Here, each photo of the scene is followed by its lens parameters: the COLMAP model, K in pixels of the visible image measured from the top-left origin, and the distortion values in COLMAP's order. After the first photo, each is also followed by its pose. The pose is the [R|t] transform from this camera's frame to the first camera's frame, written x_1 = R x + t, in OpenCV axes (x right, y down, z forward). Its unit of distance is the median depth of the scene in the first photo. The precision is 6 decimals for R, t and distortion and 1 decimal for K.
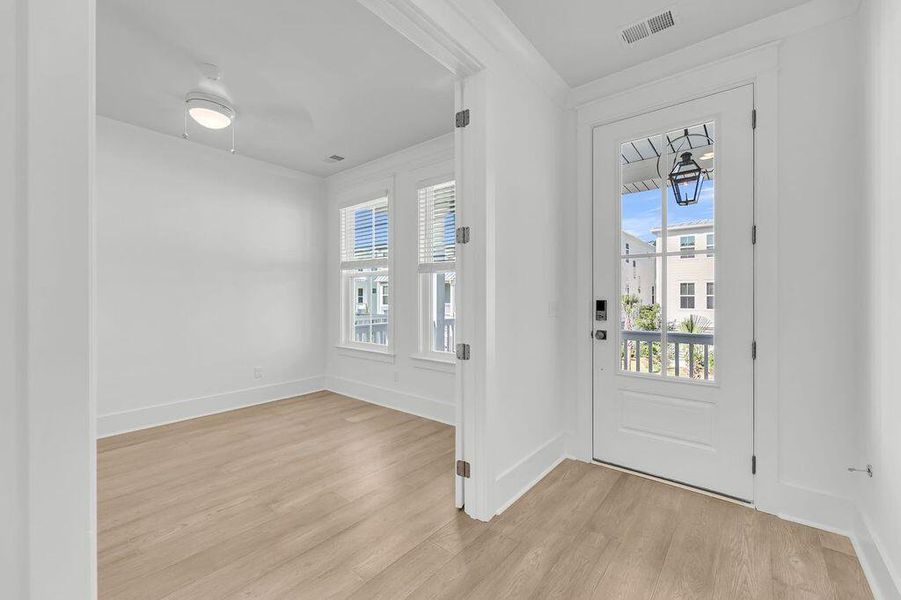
lens RADIAL K [[373.5, 0, 451.9], [0, 373.5, 299.1], [0, 0, 1]] dist [0.002446, 0.000886]
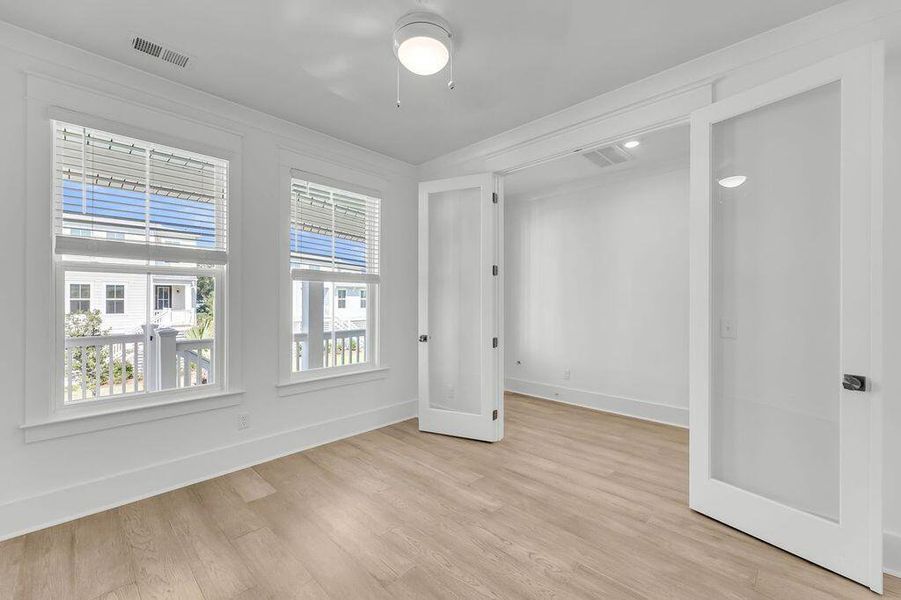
lens RADIAL K [[373.5, 0, 452.5], [0, 373.5, 299.7], [0, 0, 1]] dist [0.002446, 0.000886]
pose [[0.067991, 0.002803, 0.997682, -0.883664], [0.001758, 0.999994, -0.002929, -0.021223], [-0.997684, 0.001953, 0.067986, 0.596647]]
